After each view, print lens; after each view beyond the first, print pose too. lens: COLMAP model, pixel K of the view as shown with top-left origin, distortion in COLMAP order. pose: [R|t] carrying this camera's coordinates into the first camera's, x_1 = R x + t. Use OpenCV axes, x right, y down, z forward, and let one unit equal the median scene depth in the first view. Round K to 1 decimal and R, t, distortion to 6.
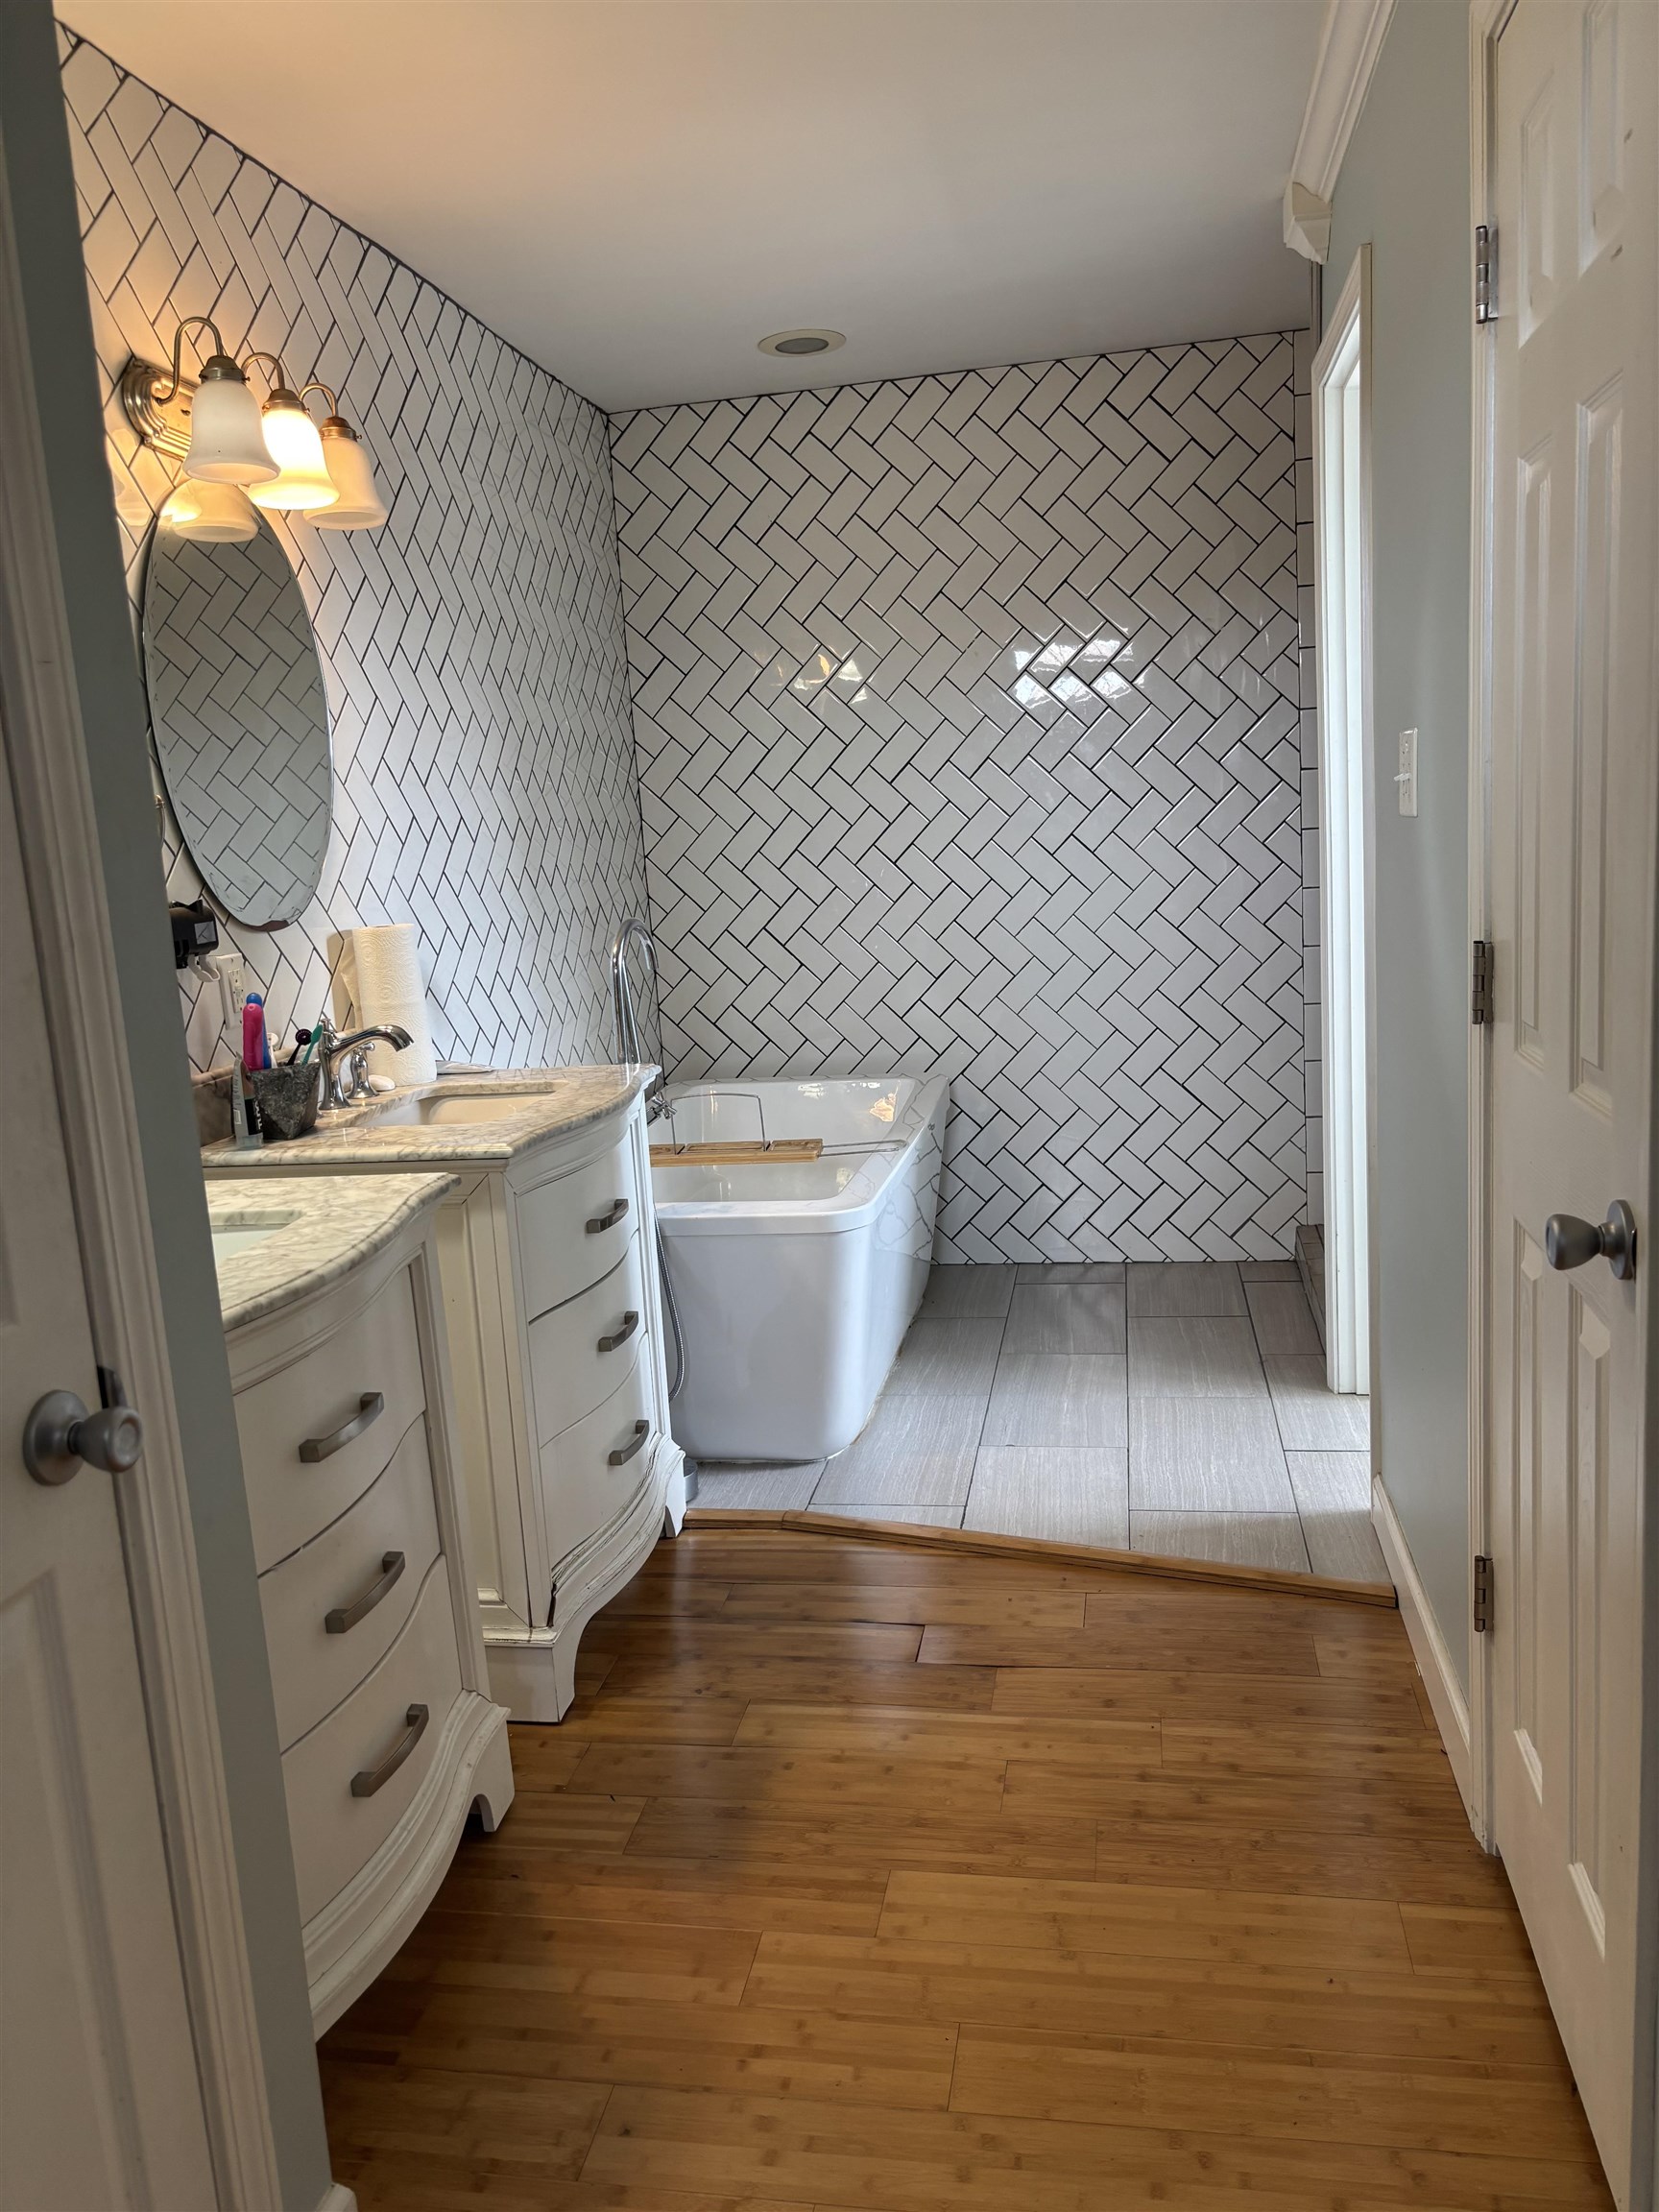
lens RADIAL K [[1652.5, 0, 829.5], [0, 1652.5, 1106.0], [0, 0, 1]] dist [0.000747, -0.000079]
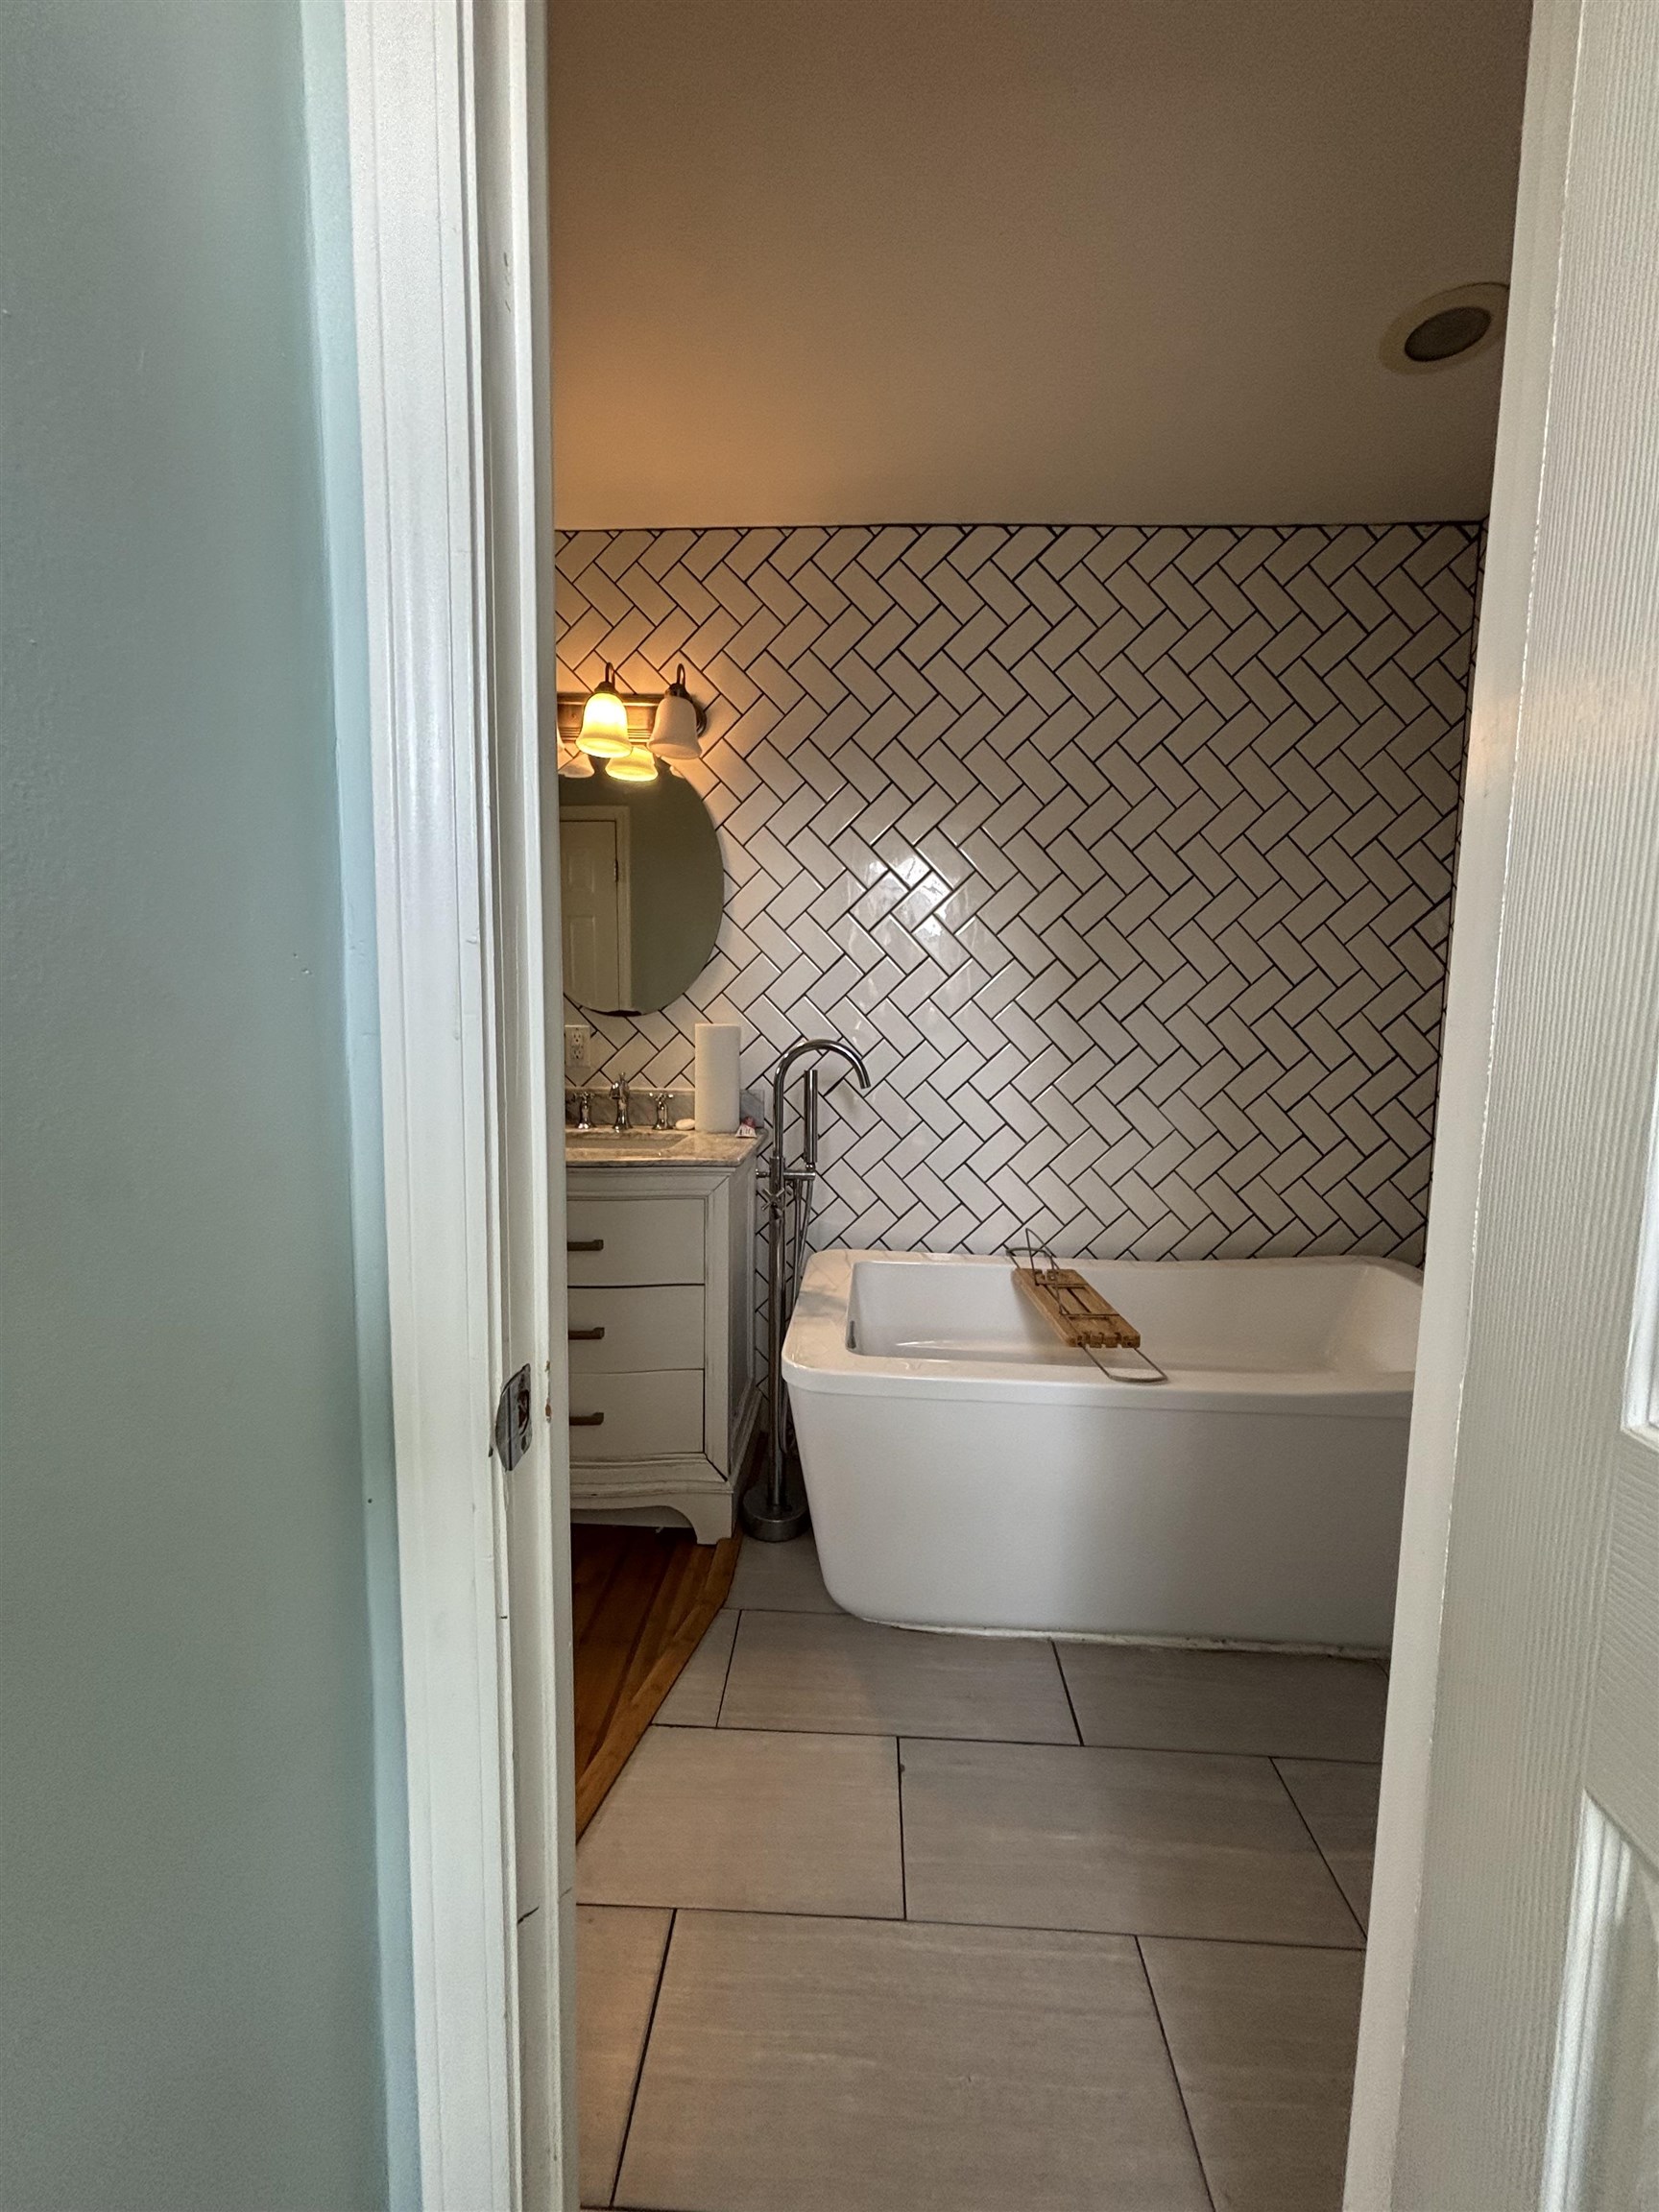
lens RADIAL K [[885.5, 0, 829.5], [0, 885.5, 1106.0], [0, 0, 1]] dist [0.000329, 0.000118]
pose [[0.125486, 0.160676, -0.978998, 0.522192], [-0.189674, 0.972481, 0.135295, -0.160964], [0.973795, 0.168713, 0.152509, 0.973016]]
